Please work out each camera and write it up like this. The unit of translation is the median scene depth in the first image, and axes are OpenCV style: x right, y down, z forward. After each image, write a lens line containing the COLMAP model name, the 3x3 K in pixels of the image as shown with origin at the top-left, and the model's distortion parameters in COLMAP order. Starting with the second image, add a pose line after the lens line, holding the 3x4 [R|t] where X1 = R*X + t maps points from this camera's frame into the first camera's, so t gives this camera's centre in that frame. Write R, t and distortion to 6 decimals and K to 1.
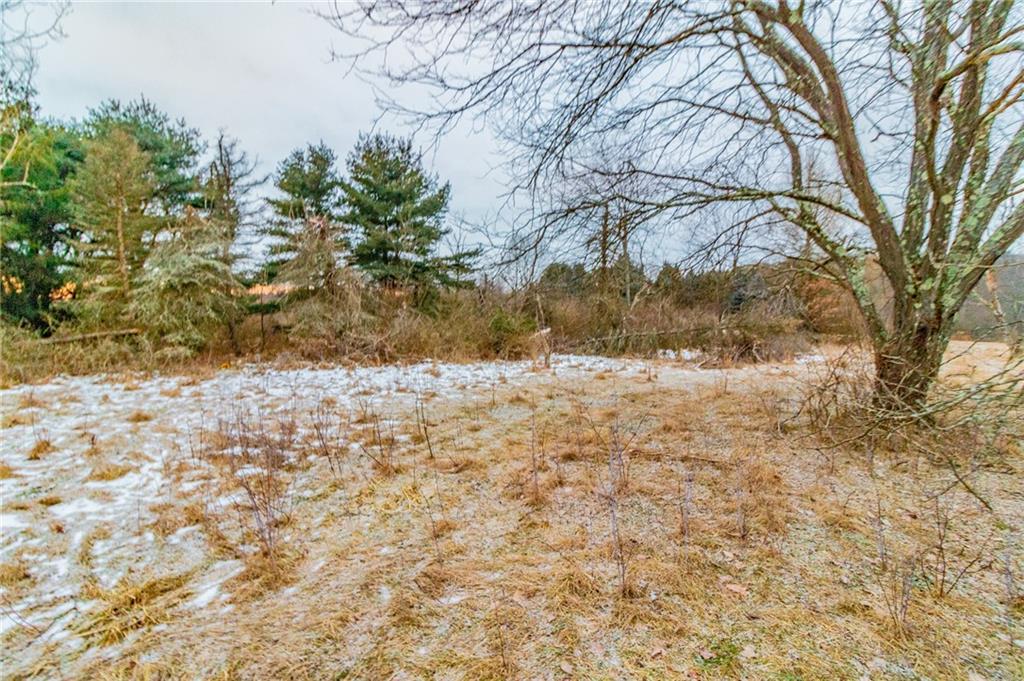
lens RADIAL K [[468.1, 0, 509.4], [0, 468.1, 335.3], [0, 0, 1]] dist [0.000553, -0.000748]
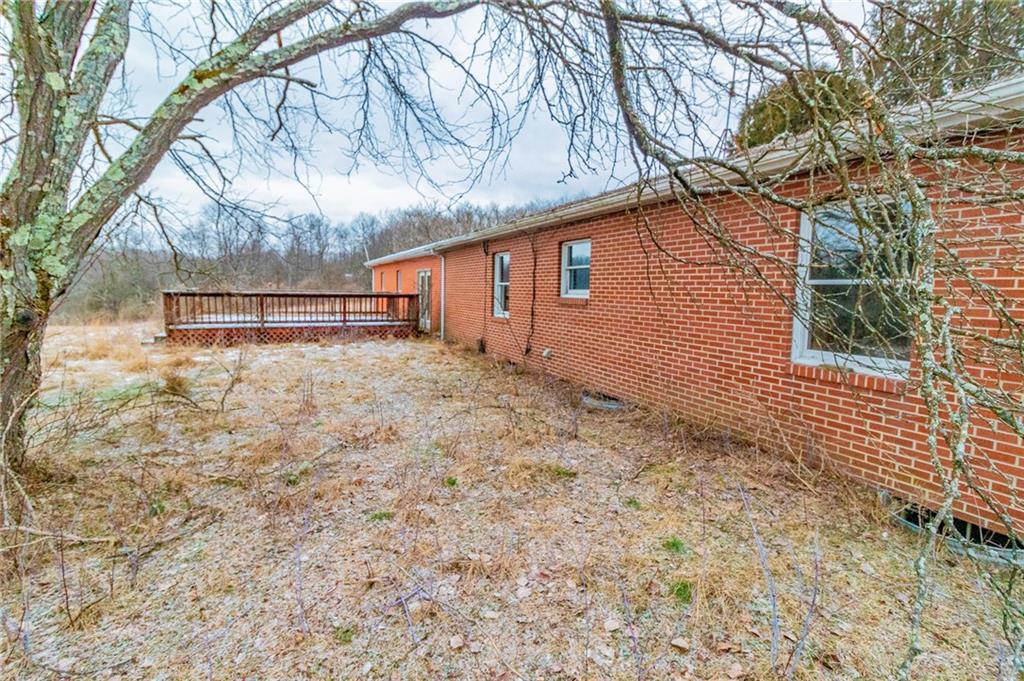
lens RADIAL K [[468.1, 0, 511.9], [0, 468.1, 334.0], [0, 0, 1]] dist [0.000553, -0.000748]
pose [[-0.129911, -0.086286, 0.987764, 0.286968], [0.039863, 0.994946, 0.092156, -0.023615], [-0.990724, 0.051348, -0.125815, 0.537253]]
